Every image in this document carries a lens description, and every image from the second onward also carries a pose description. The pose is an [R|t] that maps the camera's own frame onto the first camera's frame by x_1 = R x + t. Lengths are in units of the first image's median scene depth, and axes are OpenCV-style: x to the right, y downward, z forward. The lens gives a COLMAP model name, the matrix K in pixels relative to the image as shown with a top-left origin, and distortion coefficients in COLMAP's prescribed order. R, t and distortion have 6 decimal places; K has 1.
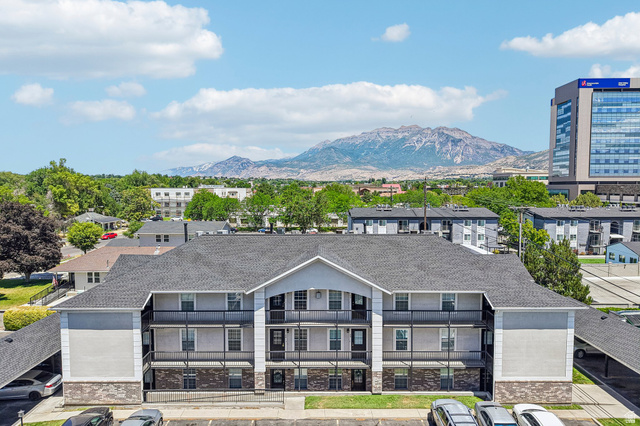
lens RADIAL K [[426.9, 0, 323.9], [0, 426.9, 241.3], [0, 0, 1]] dist [0.018354, -0.017287]
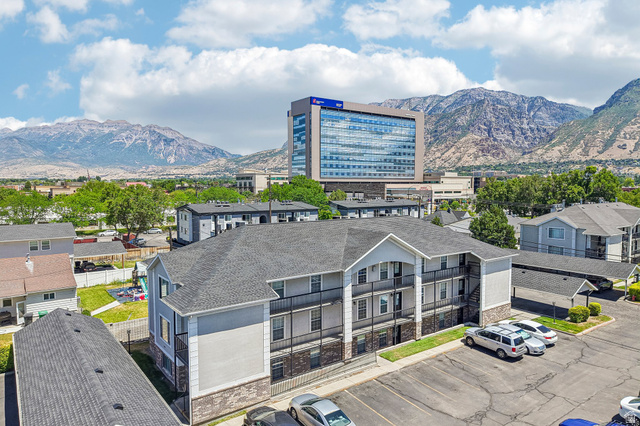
lens RADIAL K [[426.9, 0, 323.9], [0, 426.9, 240.0], [0, 0, 1]] dist [0.018354, -0.017287]
pose [[0.795629, -0.072231, 0.601462, -0.130946], [0.074552, 0.996994, 0.021112, 0.002144], [-0.601179, 0.028043, 0.798622, 0.022895]]
